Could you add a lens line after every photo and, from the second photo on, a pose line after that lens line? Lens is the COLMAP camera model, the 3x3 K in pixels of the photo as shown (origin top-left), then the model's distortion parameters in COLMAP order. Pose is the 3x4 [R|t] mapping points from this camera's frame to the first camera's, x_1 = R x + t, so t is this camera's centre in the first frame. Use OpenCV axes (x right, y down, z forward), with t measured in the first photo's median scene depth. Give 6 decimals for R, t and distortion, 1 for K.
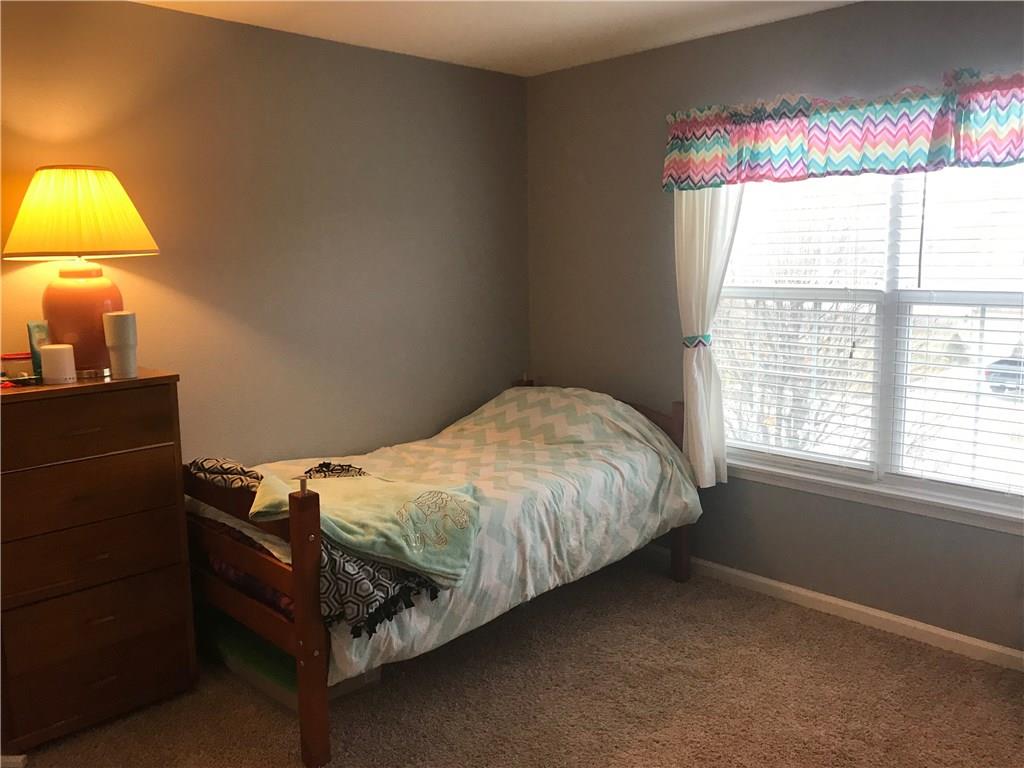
lens RADIAL K [[838.8, 0, 513.6], [0, 838.8, 386.7], [0, 0, 1]] dist [0.009619, 0.003020]
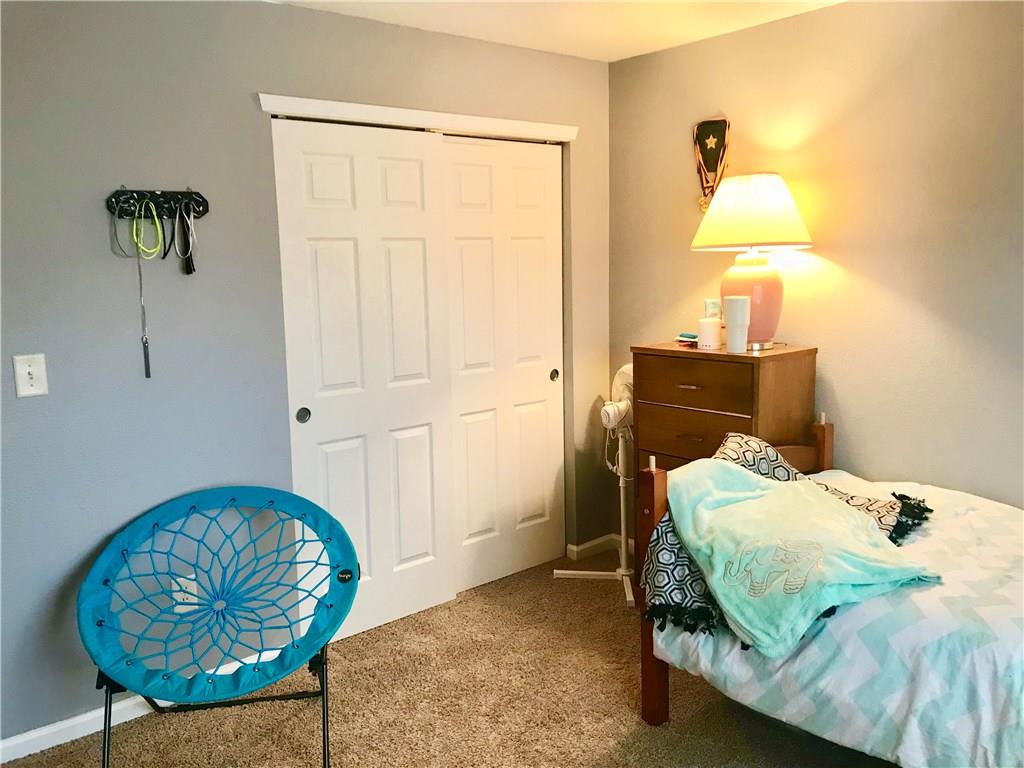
lens RADIAL K [[838.8, 0, 513.3], [0, 838.8, 380.5], [0, 0, 1]] dist [0.009619, 0.003020]
pose [[-0.053507, 0.175568, -0.983012, 0.684111], [-0.142893, 0.972945, 0.181548, -0.133981], [0.988291, 0.150180, -0.026972, 0.700369]]
